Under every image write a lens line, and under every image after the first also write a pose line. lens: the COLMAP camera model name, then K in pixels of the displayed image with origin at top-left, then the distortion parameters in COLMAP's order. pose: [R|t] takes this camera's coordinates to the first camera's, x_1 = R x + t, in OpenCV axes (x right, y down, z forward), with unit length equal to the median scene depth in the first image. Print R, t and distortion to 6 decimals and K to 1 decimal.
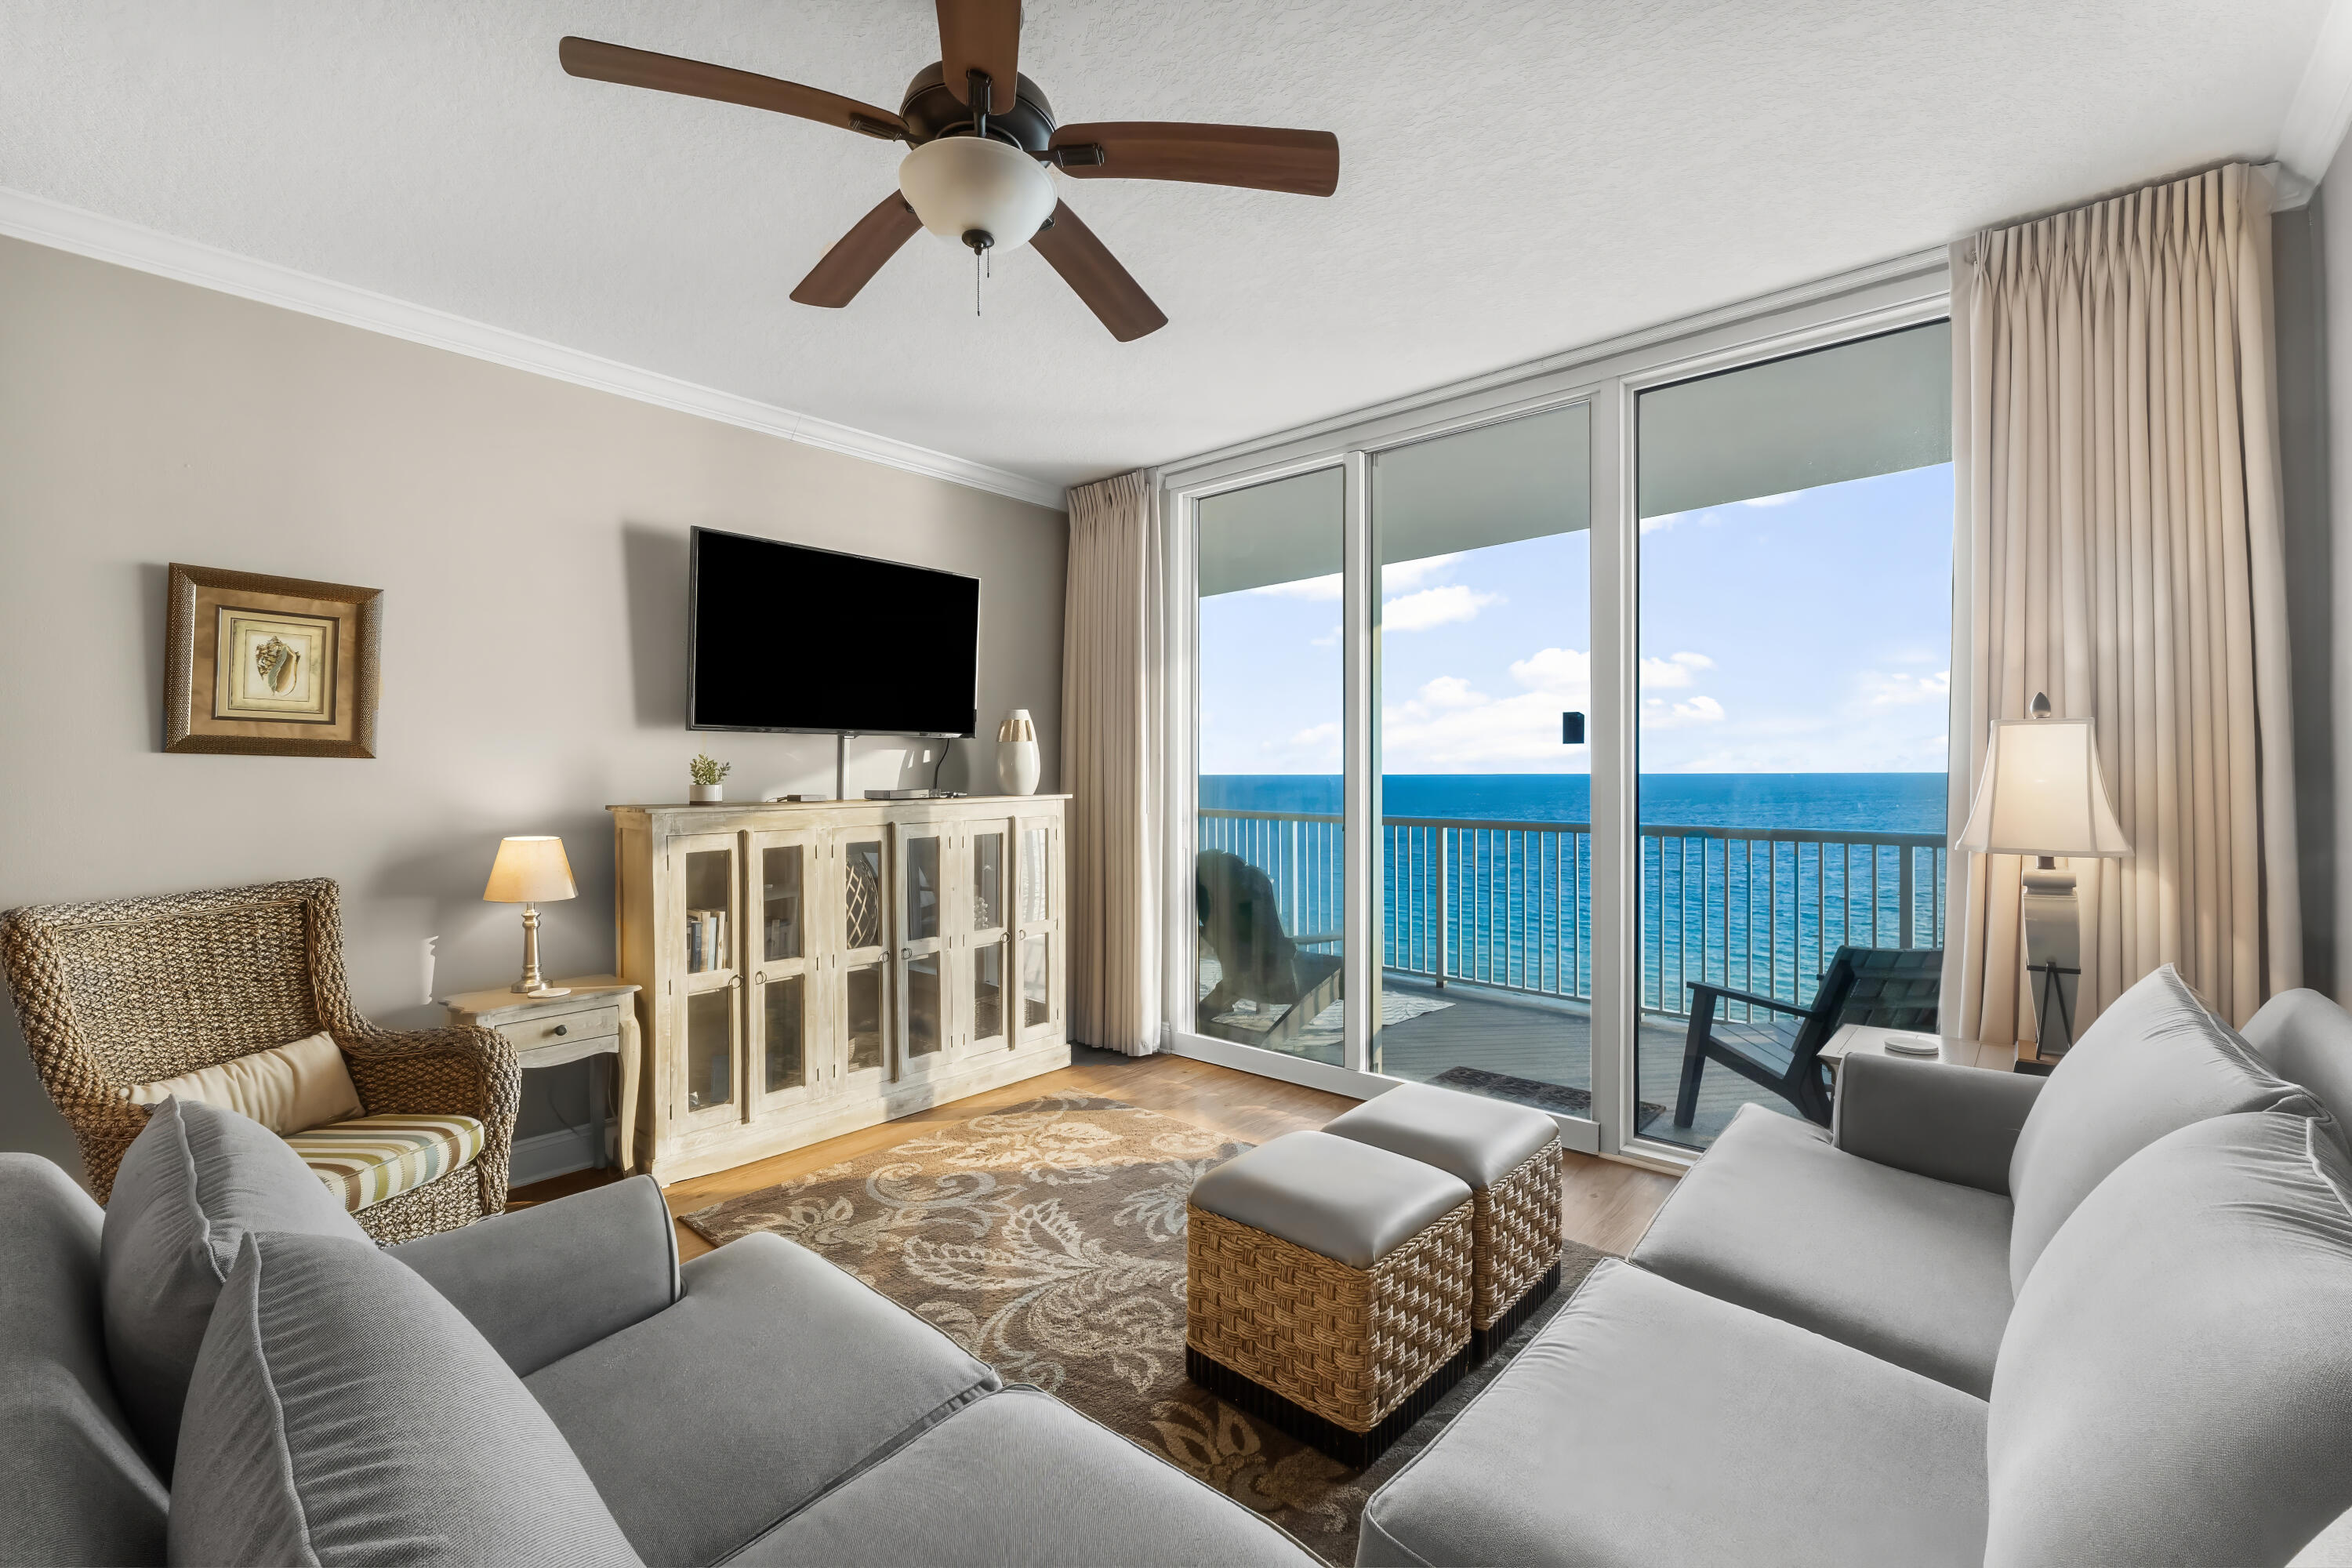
lens RADIAL K [[1012.2, 0, 1164.5], [0, 1012.2, 767.1], [0, 0, 1]] dist [-0.007842, -0.000198]
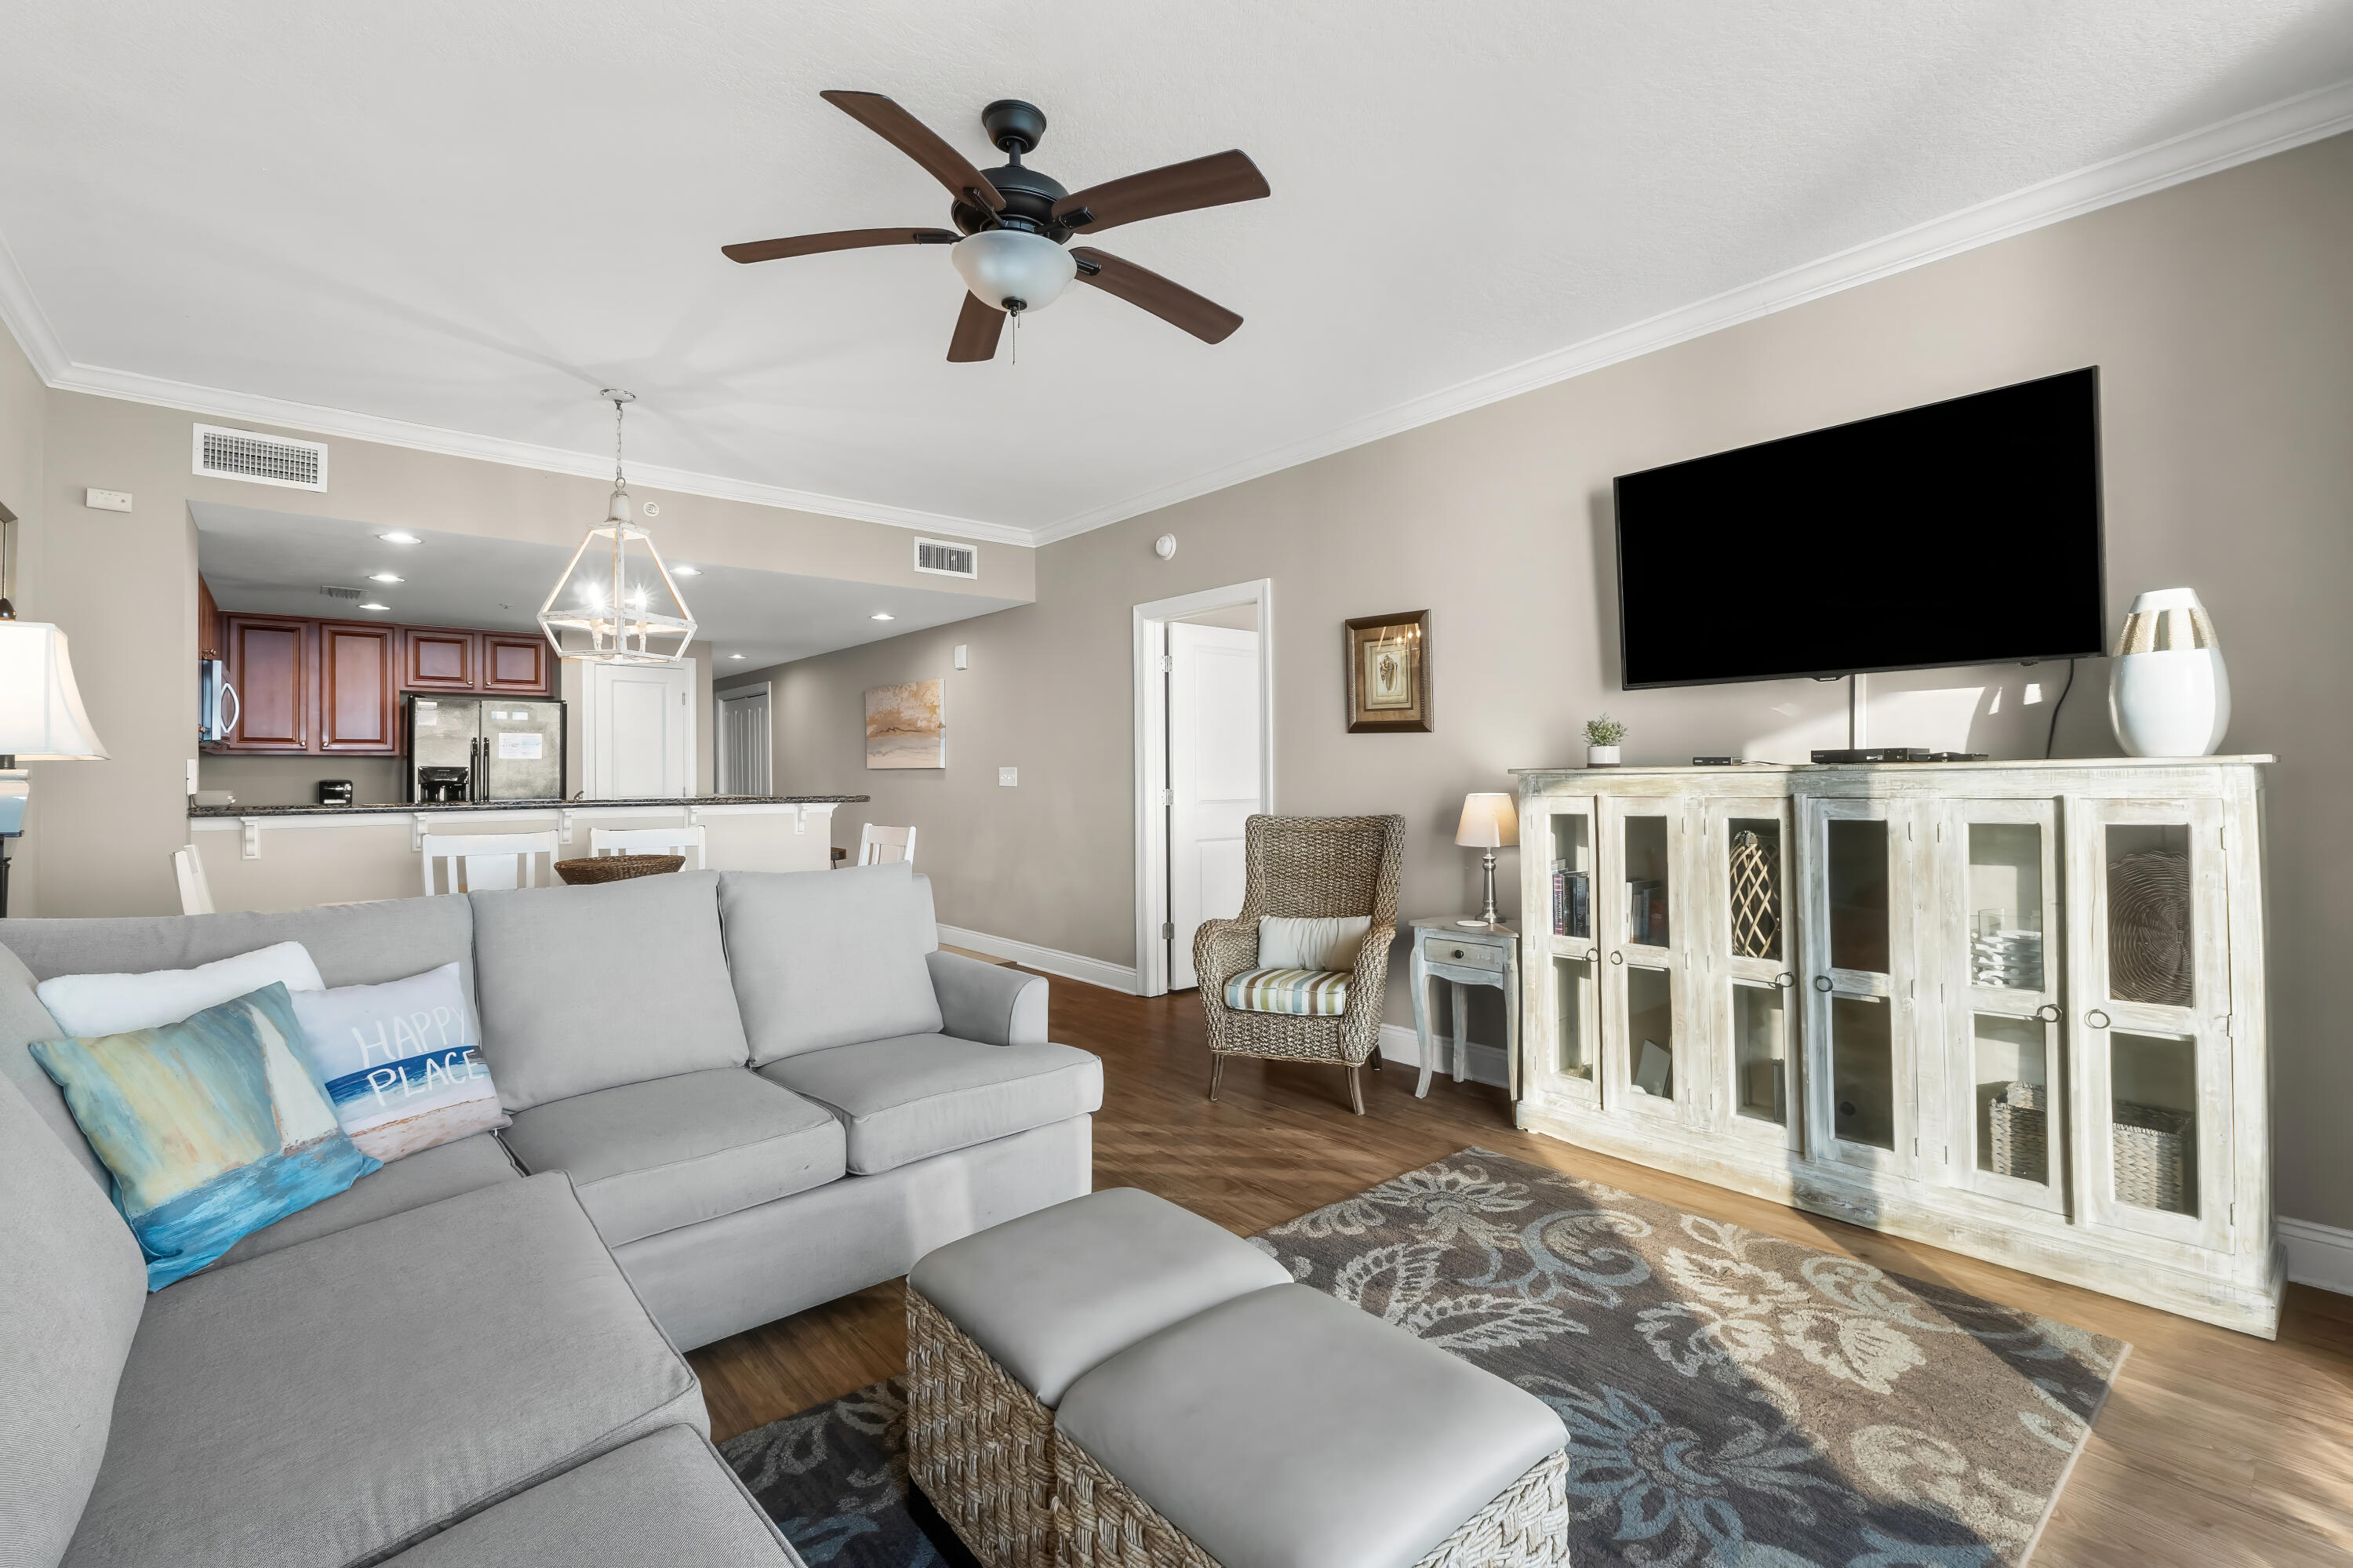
lens RADIAL K [[1012.7, 0, 1172.0], [0, 1012.7, 769.1], [0, 0, 1]] dist [-0.007842, -0.000198]
pose [[-0.142520, 0.000098, -0.989792, 0.560967], [0.015883, 0.999871, -0.002188, 0.034923], [0.989664, -0.016033, -0.142503, 0.744059]]
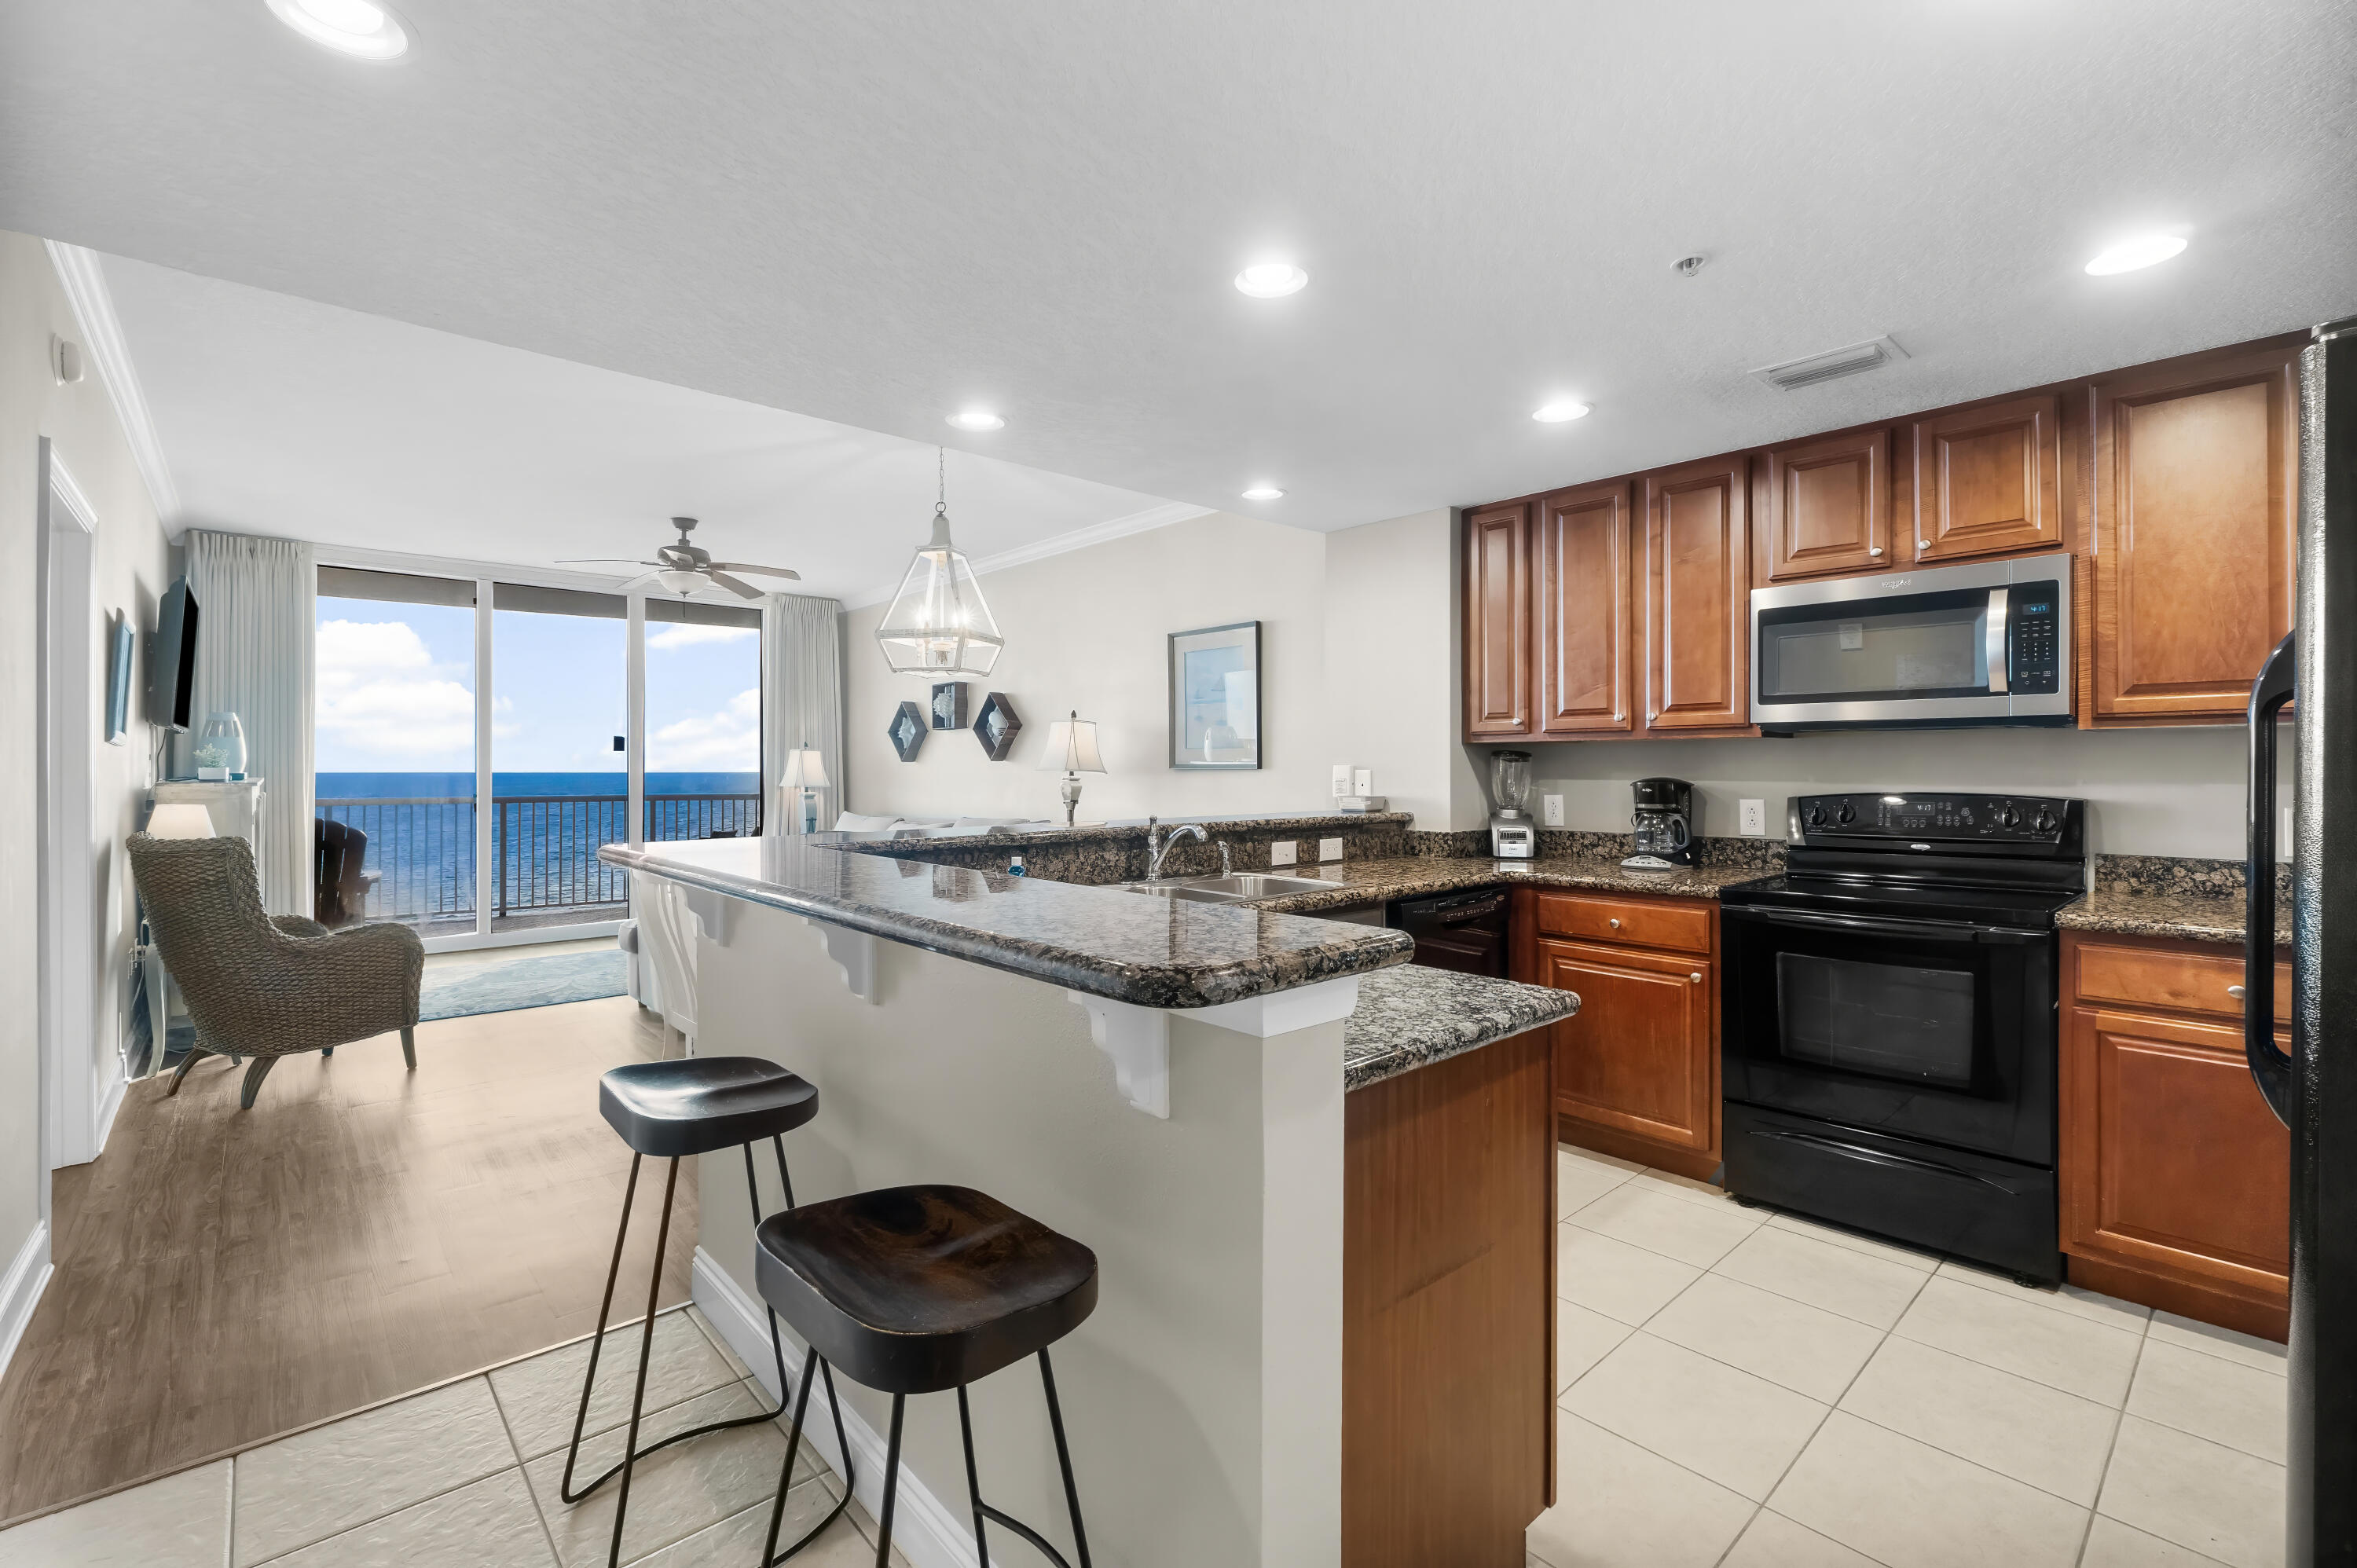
lens RADIAL K [[1014.3, 0, 1192.4], [0, 1014.3, 772.6], [0, 0, 1]] dist [-0.007842, -0.000198]
pose [[0.085275, -0.000092, 0.996357, -1.728775], [-0.006911, 0.999976, 0.000683, 0.014311], [-0.996333, -0.006944, 0.085273, -0.455096]]
